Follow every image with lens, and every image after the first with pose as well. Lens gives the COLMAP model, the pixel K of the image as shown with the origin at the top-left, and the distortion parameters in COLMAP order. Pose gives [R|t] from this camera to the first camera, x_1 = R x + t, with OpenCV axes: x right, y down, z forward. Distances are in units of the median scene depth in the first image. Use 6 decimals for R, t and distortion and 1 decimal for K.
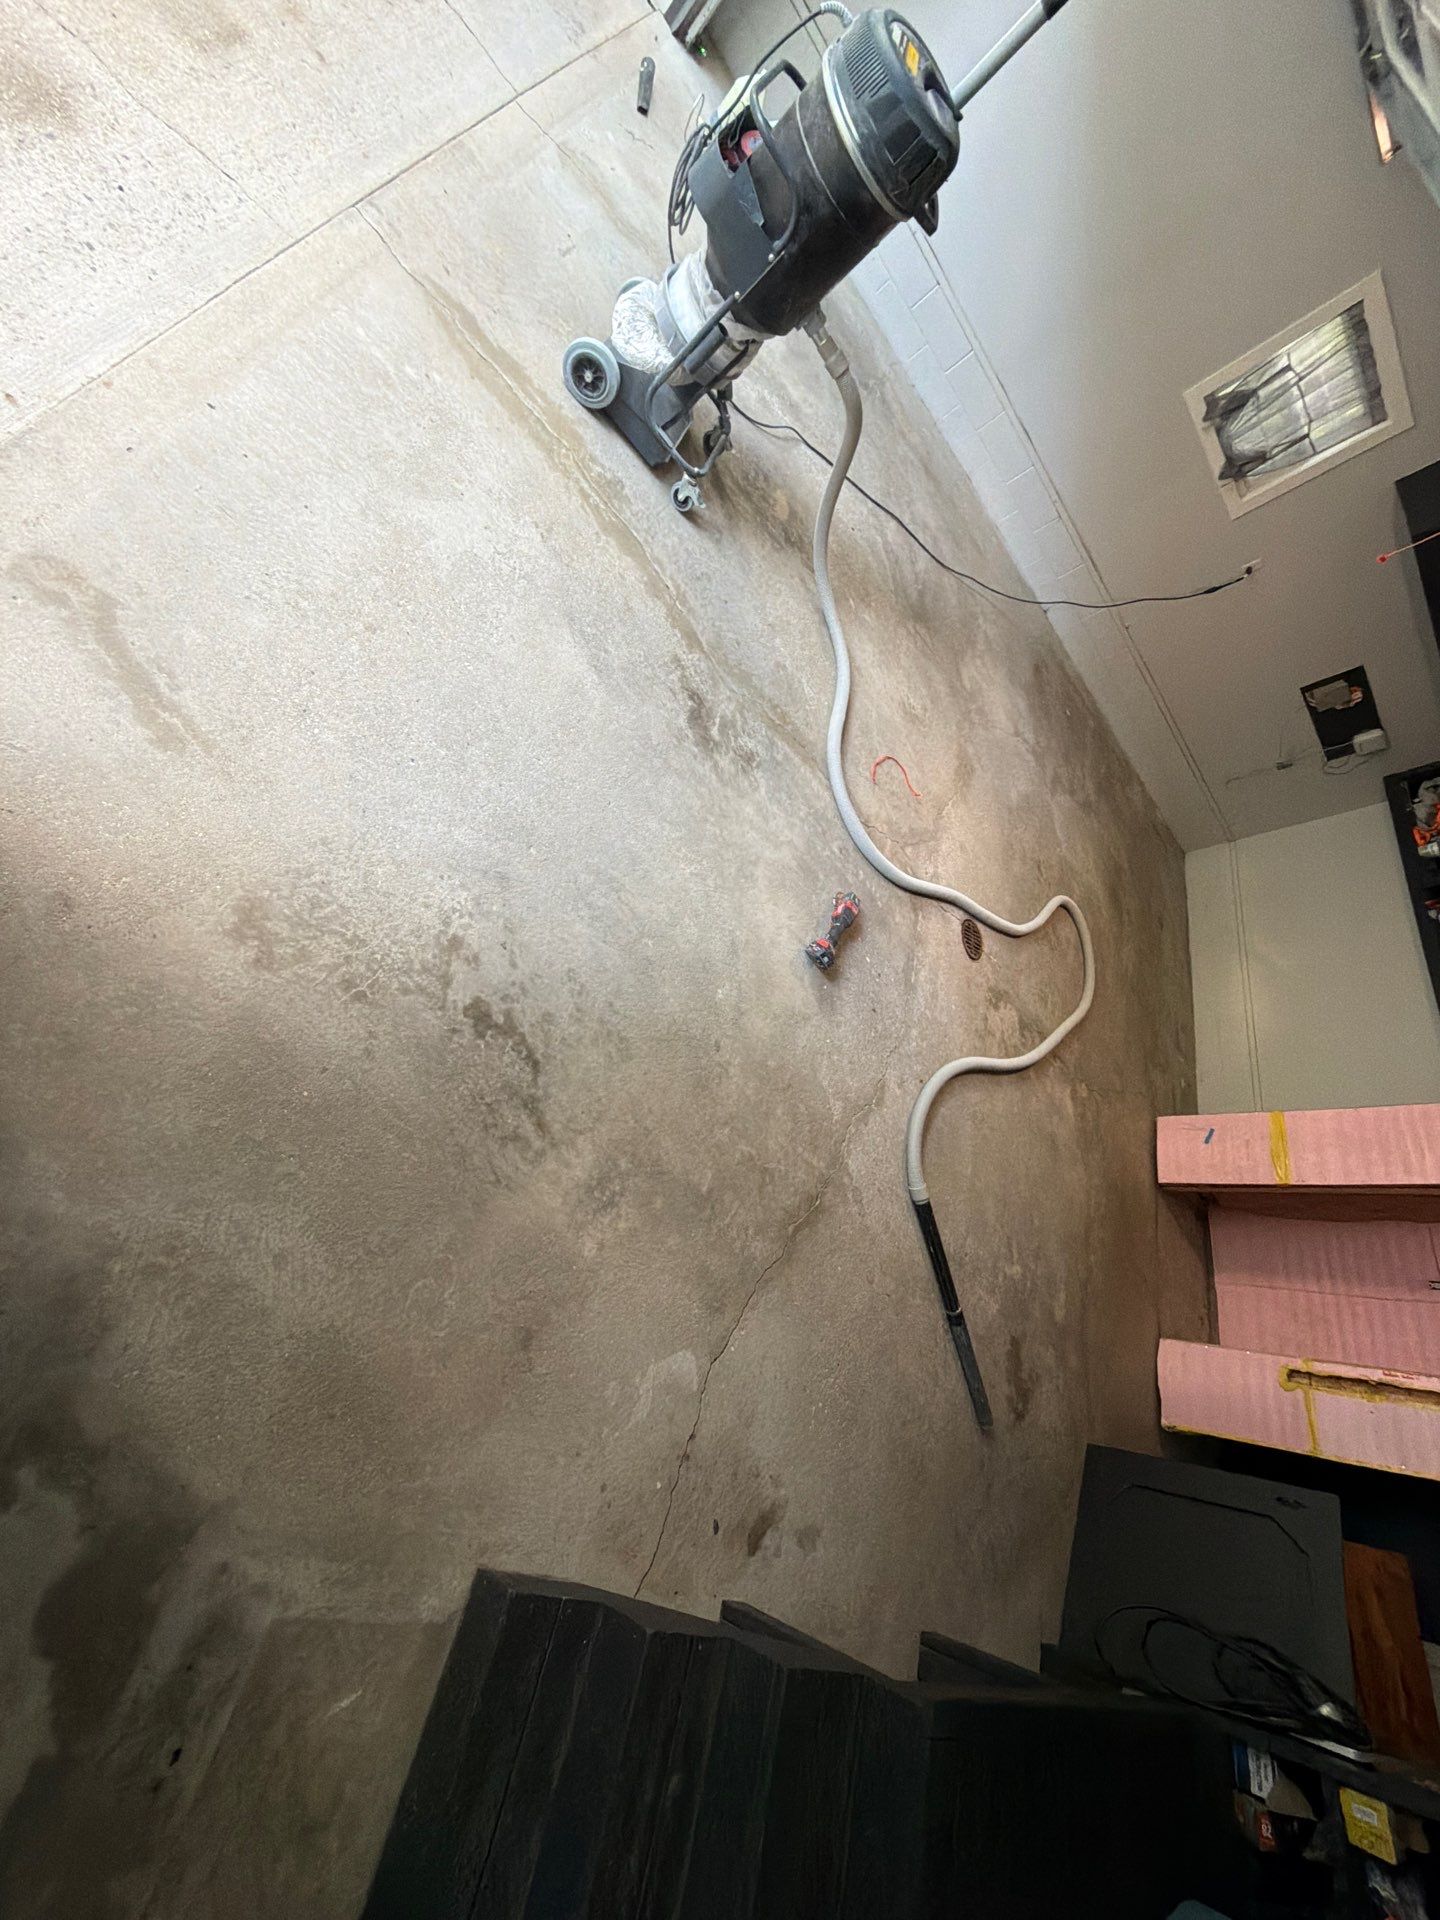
lens RADIAL K [[760.5, 0, 715.2], [0, 760.5, 959.9], [0, 0, 1]] dist [-0.001220, -0.000004]
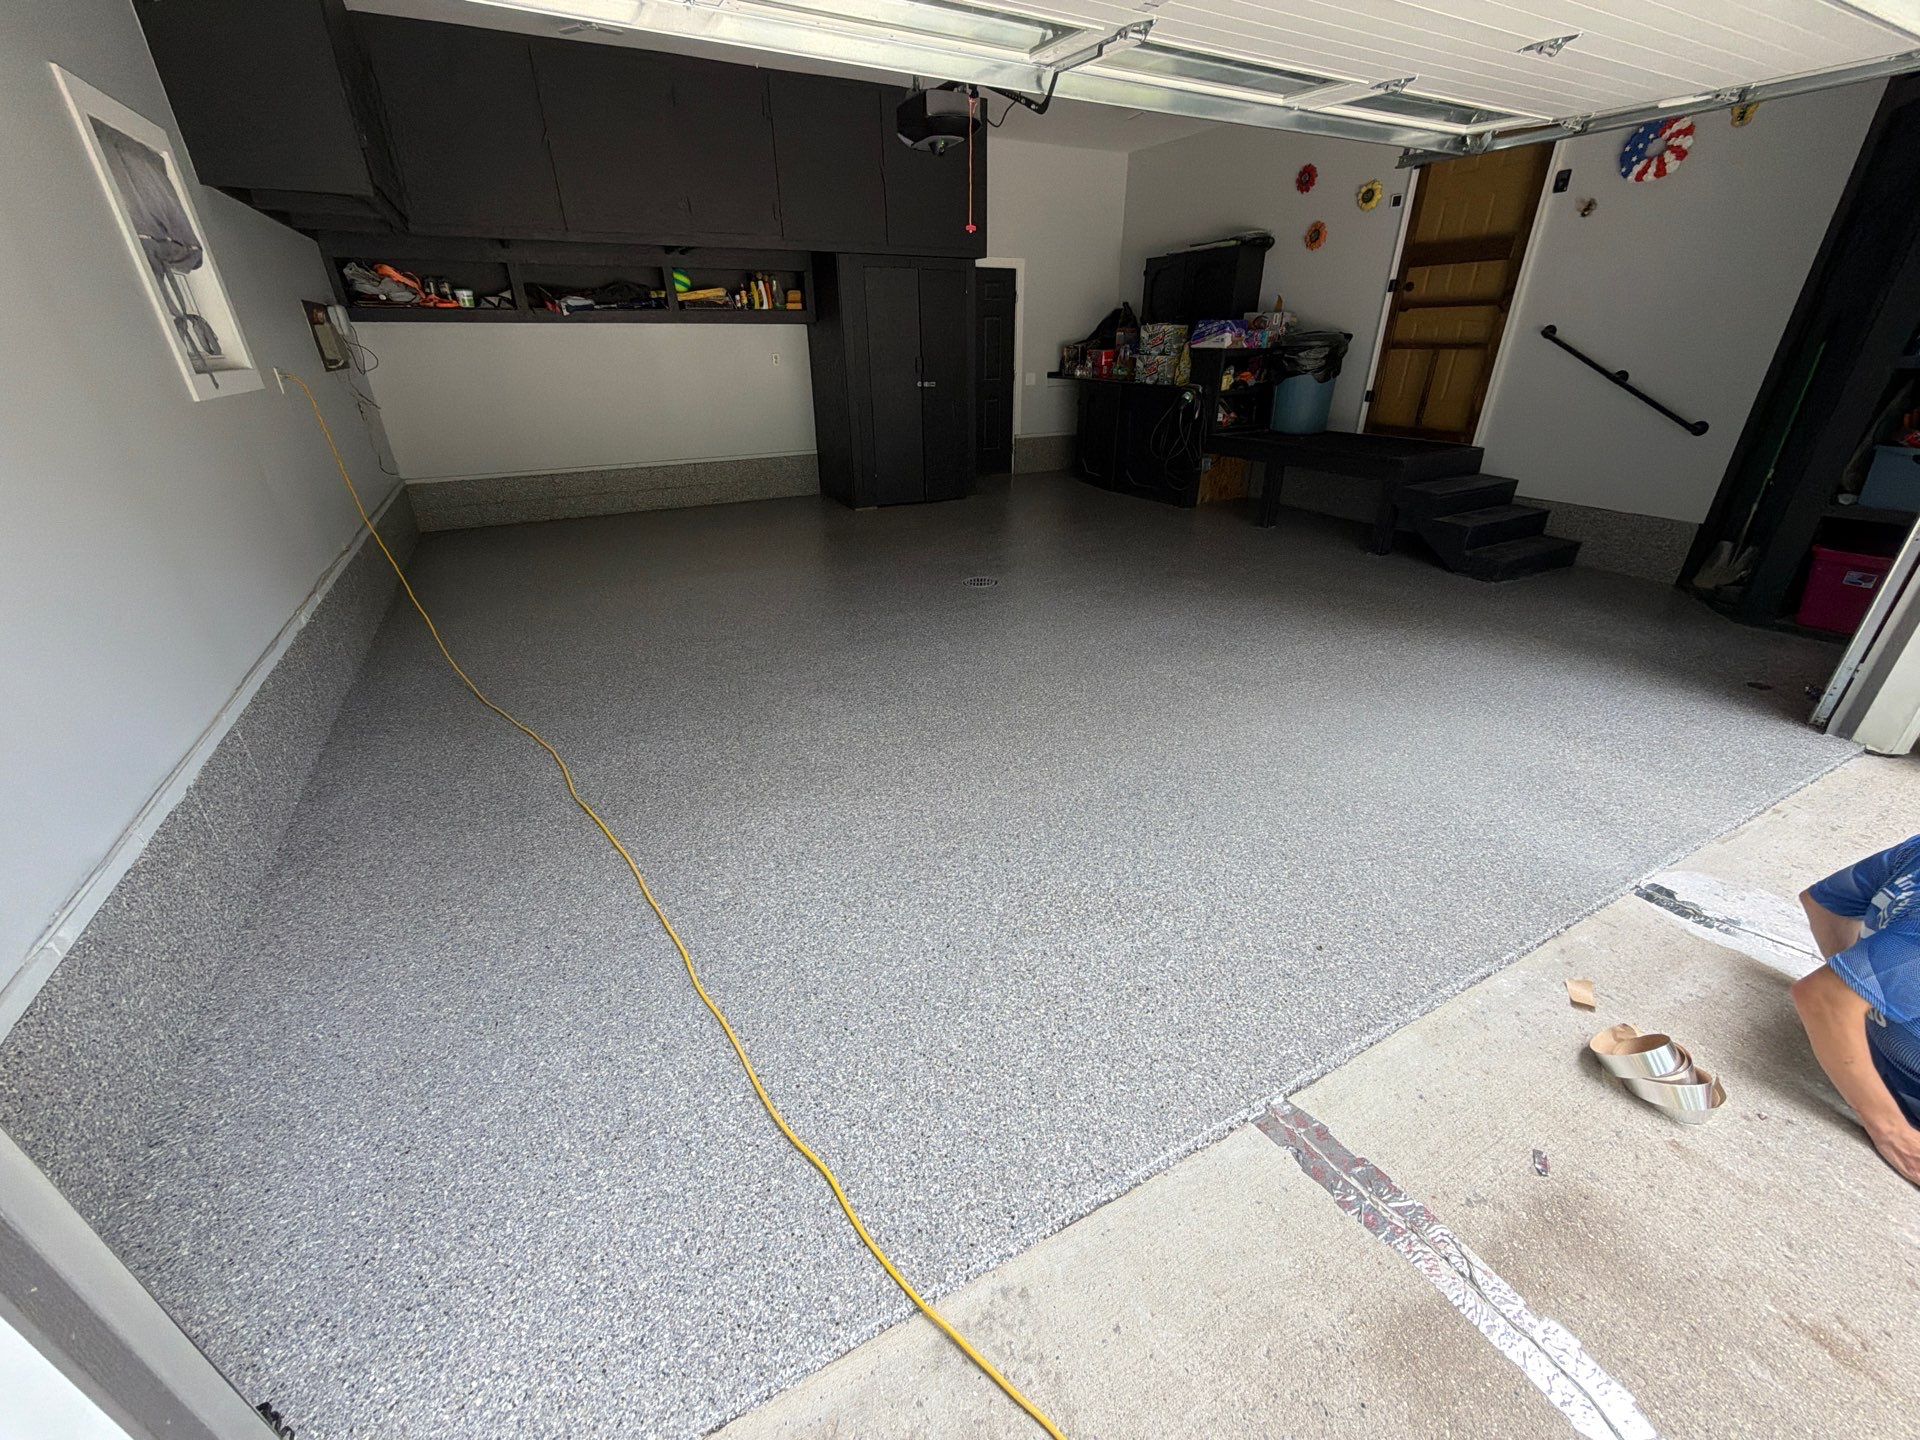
lens RADIAL K [[764.0, 0, 960.9], [0, 764.0, 724.3], [0, 0, 1]] dist [0.000517, 0.000301]
pose [[-0.557768, -0.823464, 0.103929, 0.023501], [0.475488, -0.214387, 0.853199, -0.821531], [-0.680298, 0.525305, 0.511126, 0.352877]]
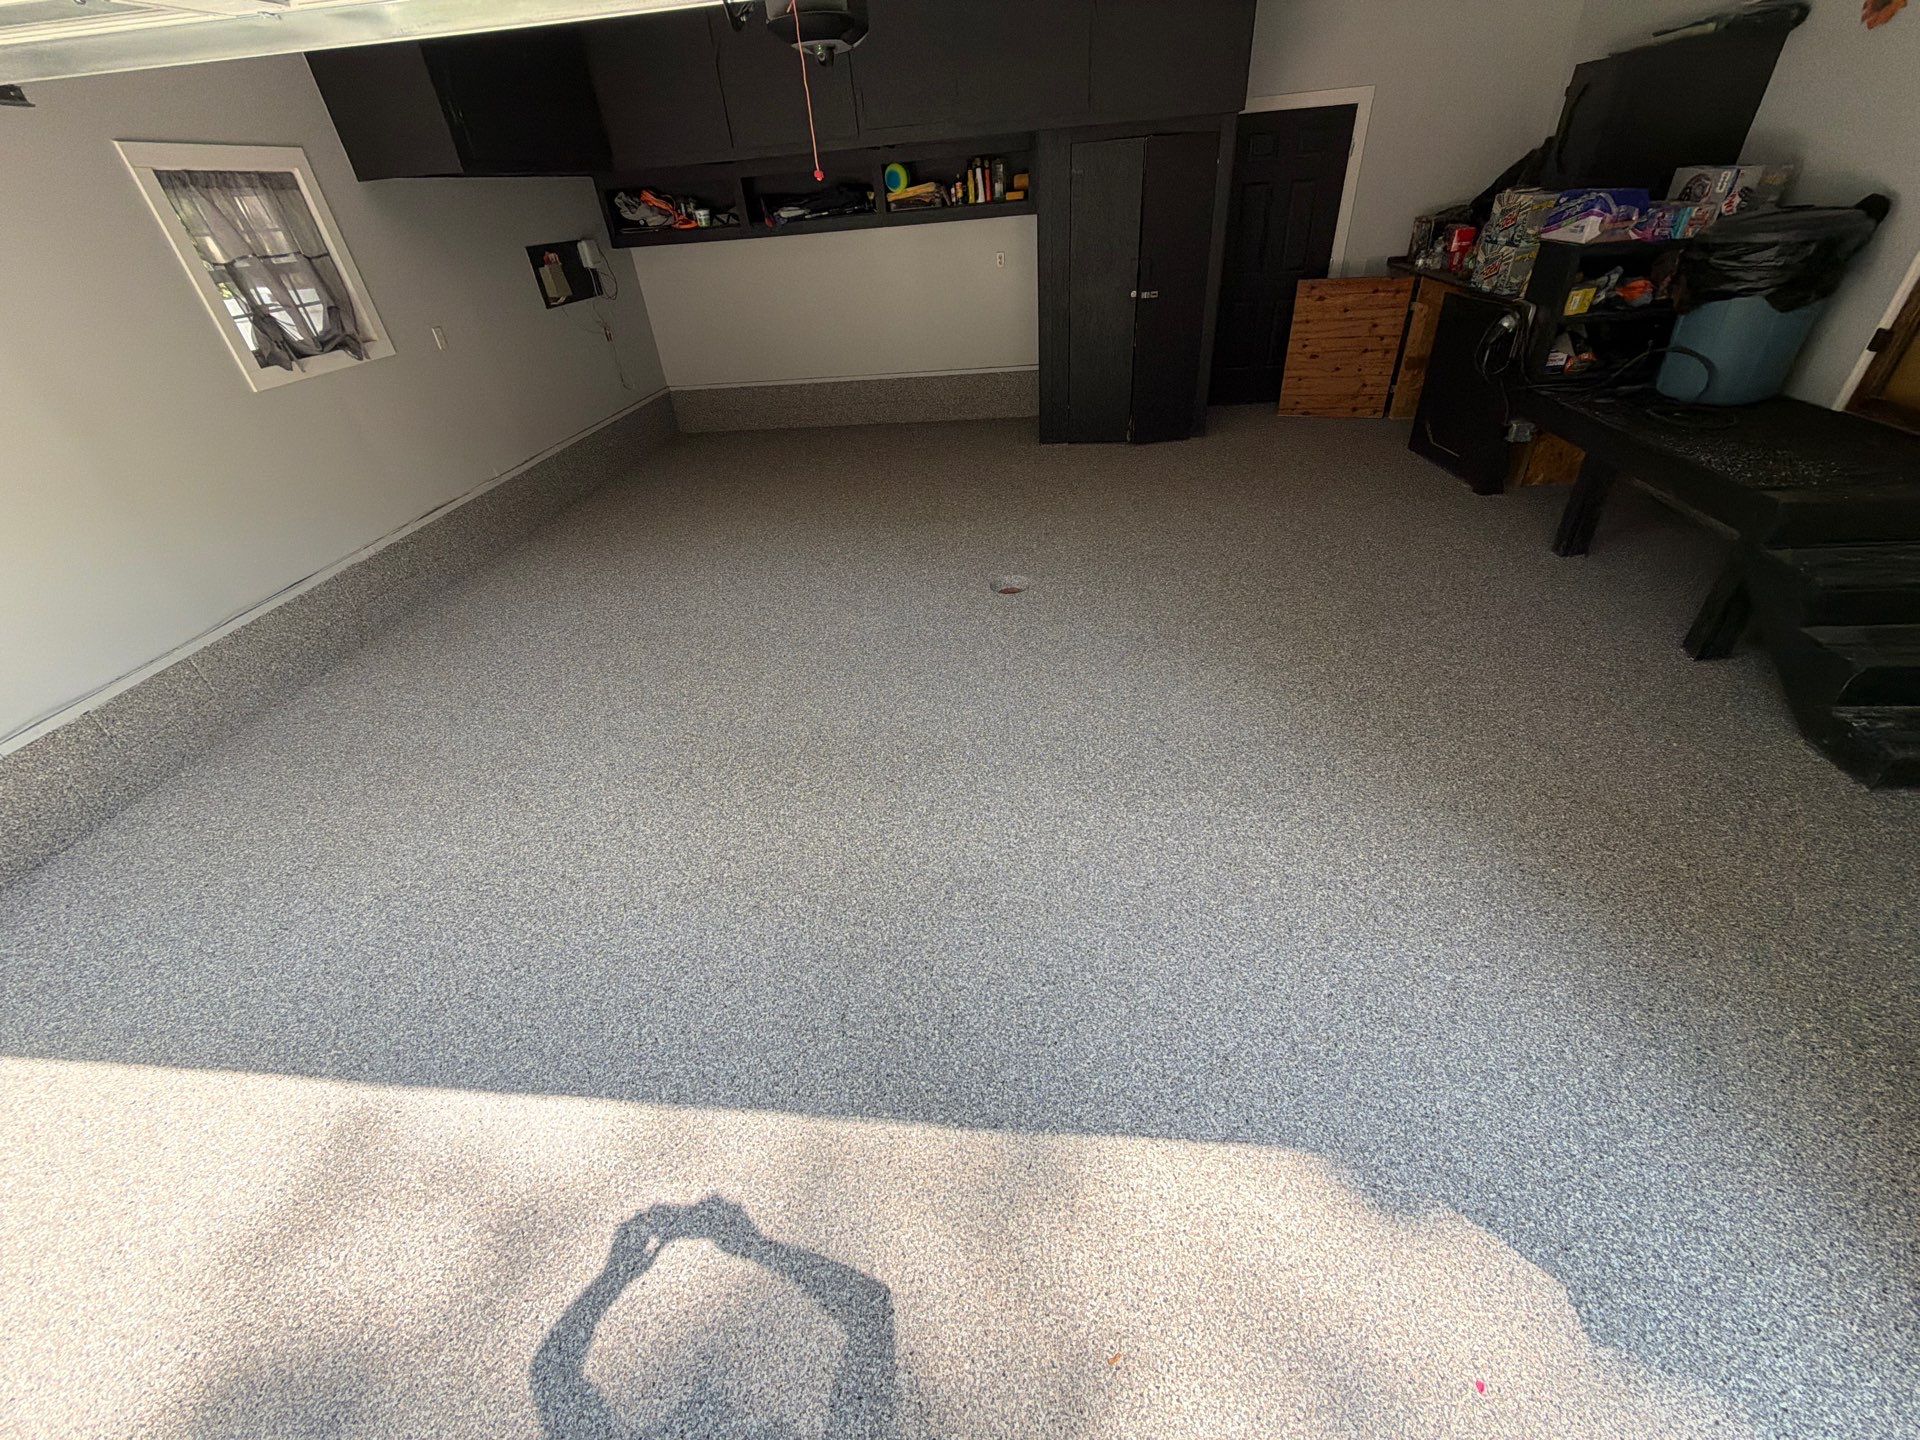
lens RADIAL K [[764.0, 0, 960.9], [0, 764.0, 724.3], [0, 0, 1]] dist [0.000517, 0.000301]
pose [[-0.244282, -0.953680, 0.175557, -0.007454], [0.886856, -0.146499, 0.438205, -0.403986], [-0.392189, 0.262740, 0.881564, 0.108175]]
